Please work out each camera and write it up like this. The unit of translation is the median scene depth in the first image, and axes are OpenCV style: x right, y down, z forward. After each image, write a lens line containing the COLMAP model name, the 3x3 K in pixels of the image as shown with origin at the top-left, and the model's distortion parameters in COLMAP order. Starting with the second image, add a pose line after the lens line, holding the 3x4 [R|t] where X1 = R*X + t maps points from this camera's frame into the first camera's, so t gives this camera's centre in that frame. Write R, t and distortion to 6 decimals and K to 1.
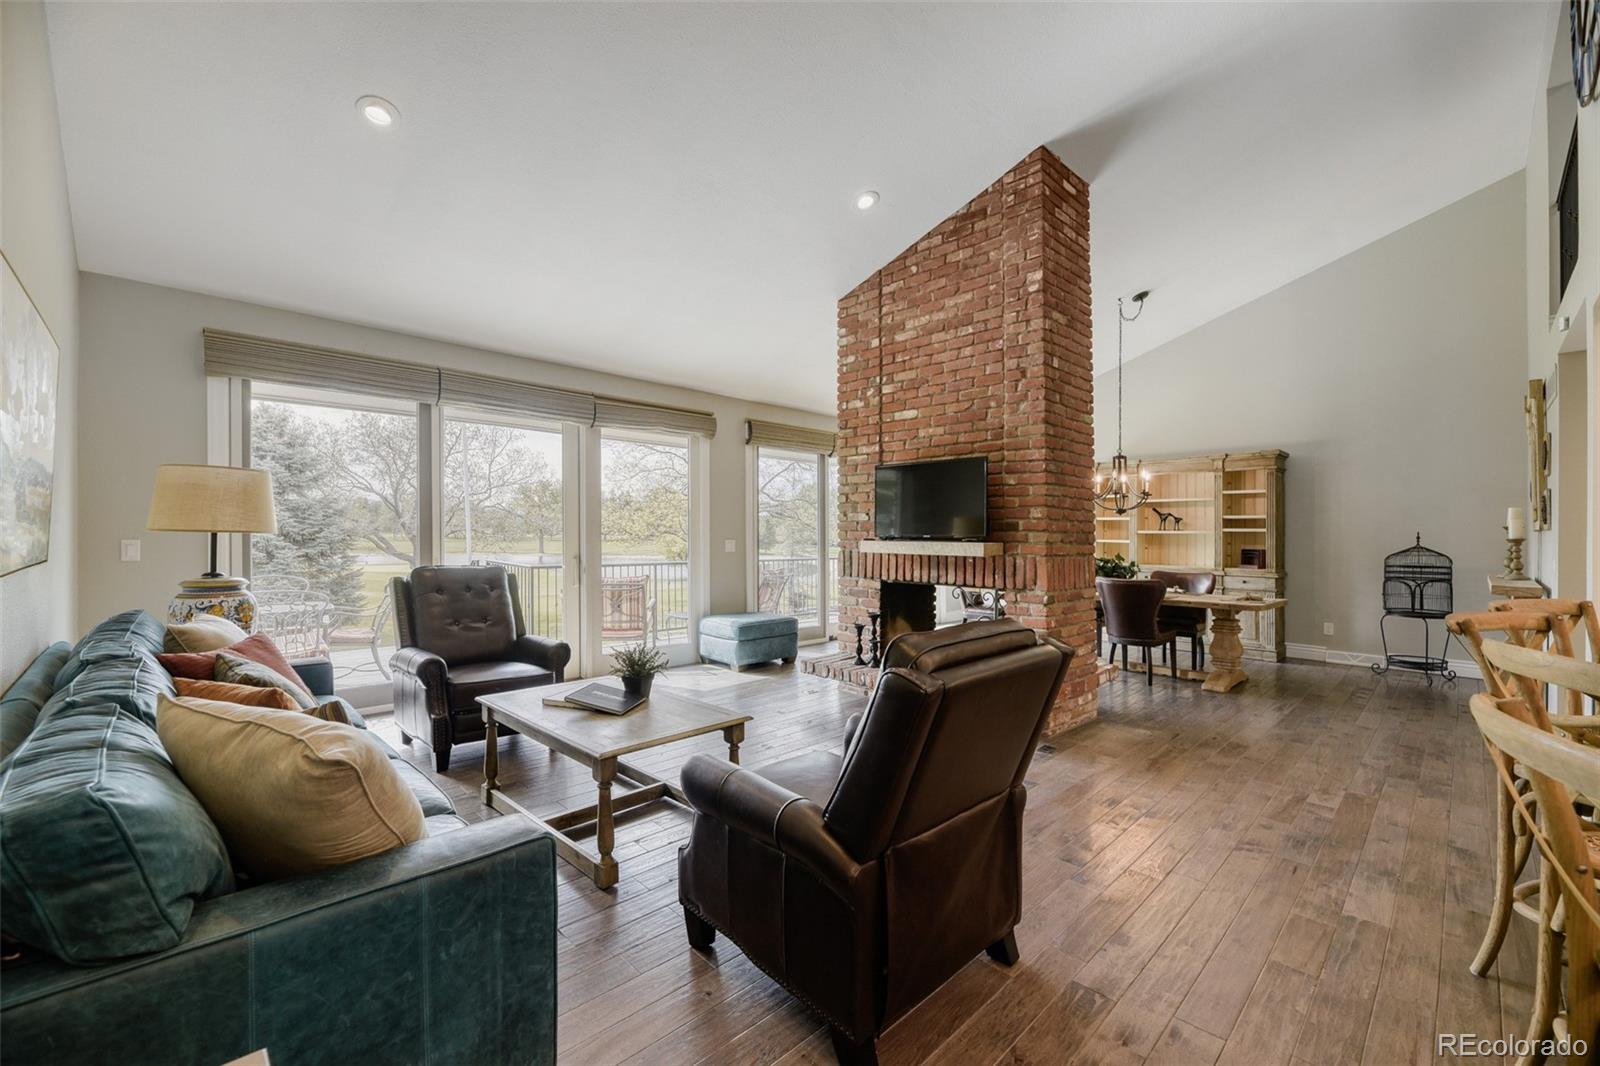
lens RADIAL K [[644.4, 0, 807.0], [0, 644.4, 529.6], [0, 0, 1]] dist [0.004166, -0.002195]
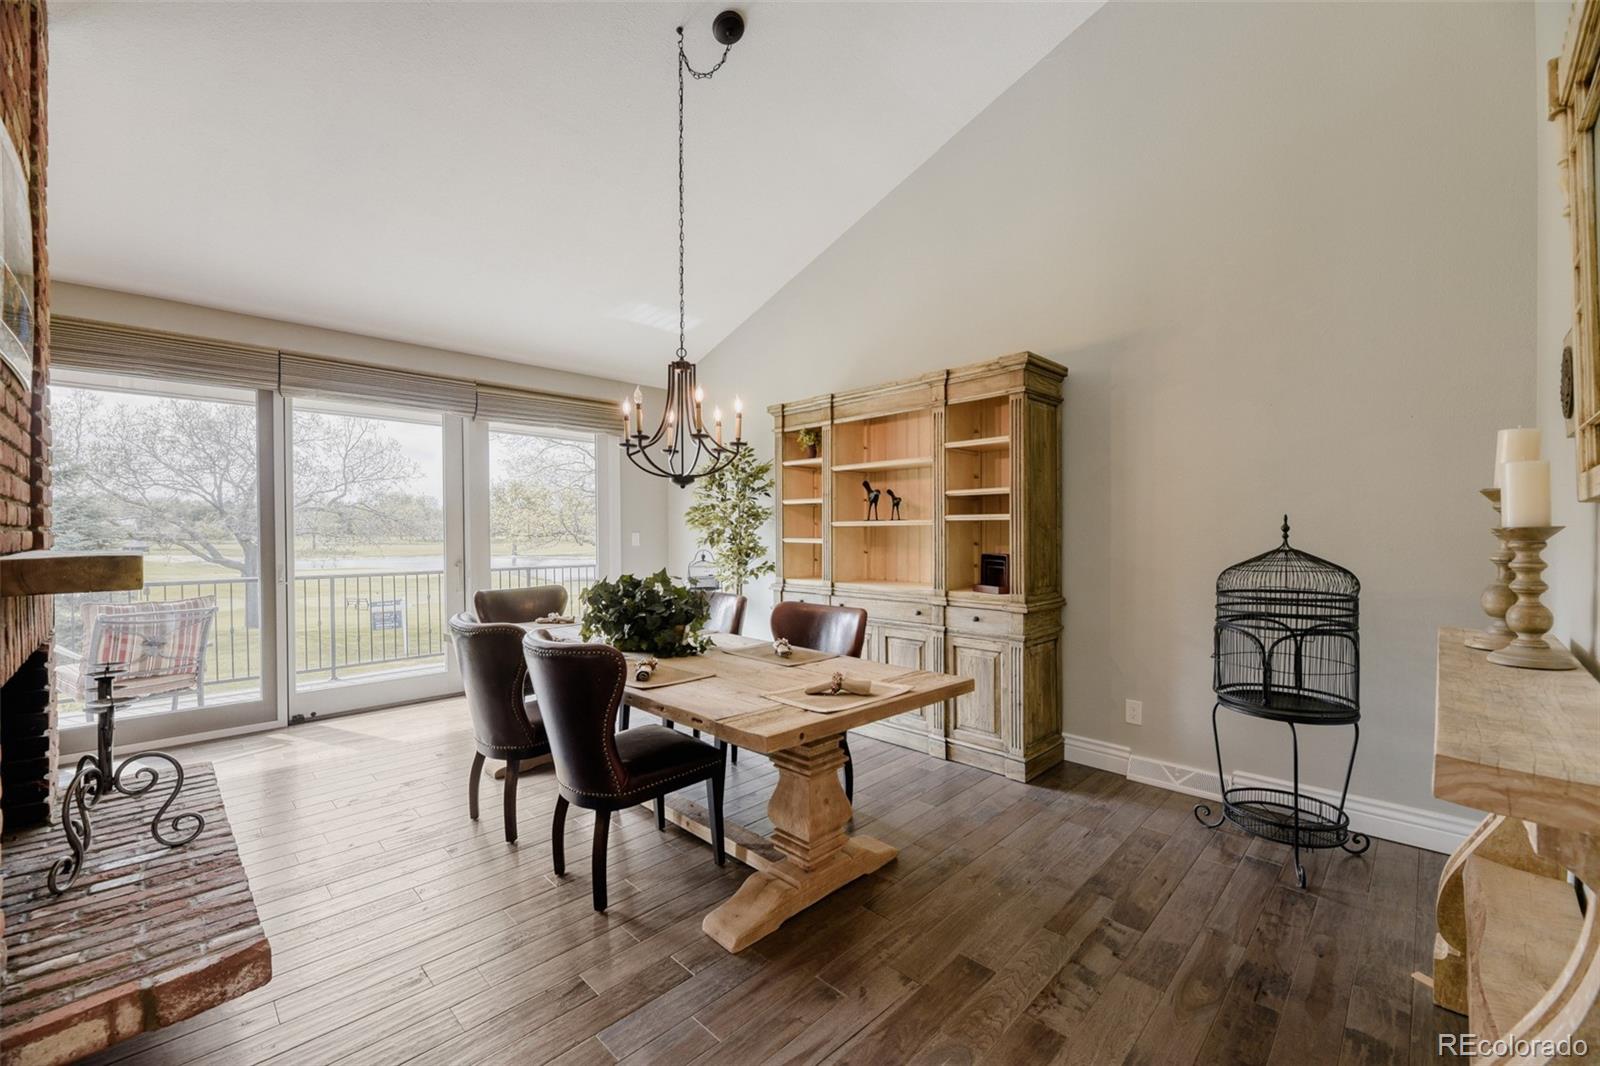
lens RADIAL K [[644.4, 0, 794.6], [0, 644.4, 538.2], [0, 0, 1]] dist [0.004166, -0.002195]
pose [[0.999819, -0.013273, 0.013642, 0.712589], [0.013074, 0.999808, 0.014585, 0.010311], [-0.013833, -0.014404, 0.999801, 0.666144]]
